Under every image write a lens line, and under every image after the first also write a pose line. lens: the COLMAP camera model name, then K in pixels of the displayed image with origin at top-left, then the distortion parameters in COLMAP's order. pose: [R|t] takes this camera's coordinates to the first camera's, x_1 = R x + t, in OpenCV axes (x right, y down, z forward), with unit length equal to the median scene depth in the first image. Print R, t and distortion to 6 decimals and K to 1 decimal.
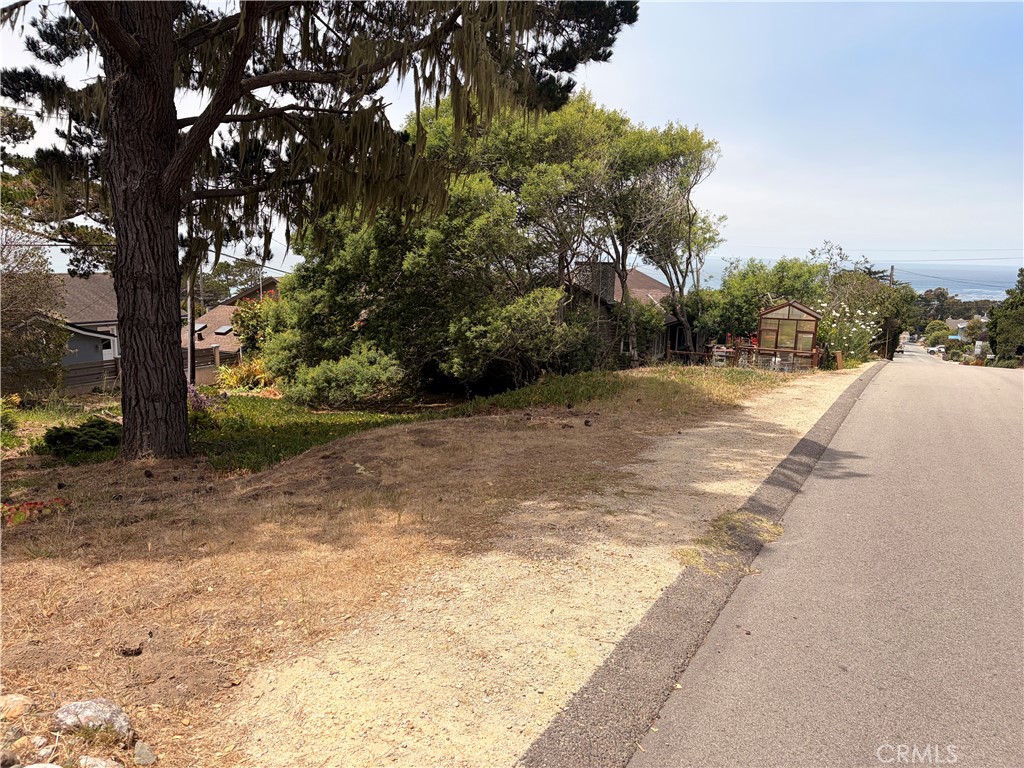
lens RADIAL K [[782.1, 0, 512.0], [0, 782.1, 384.0], [0, 0, 1]] dist [0.048009, -0.050016]
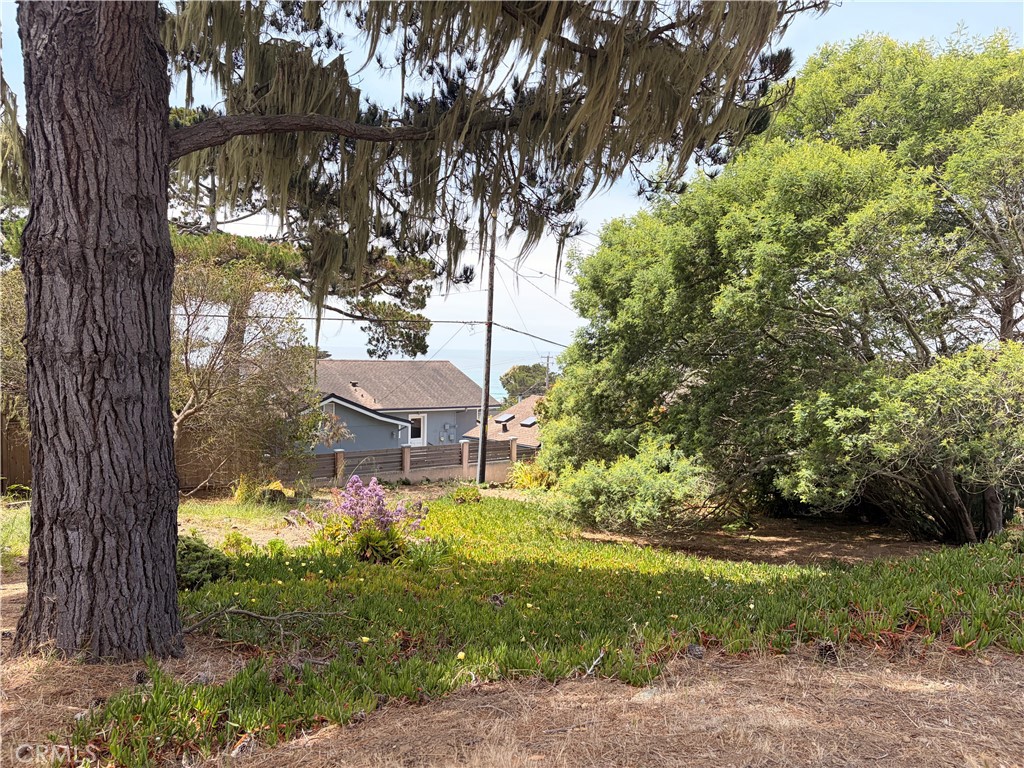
lens RADIAL K [[782.1, 0, 512.0], [0, 782.1, 384.0], [0, 0, 1]] dist [0.048009, -0.050016]
pose [[0.905209, 0.012483, -0.424784, -0.018498], [-0.068329, 0.990838, -0.116491, -0.010914], [0.419438, 0.134474, 0.897769, 0.321866]]
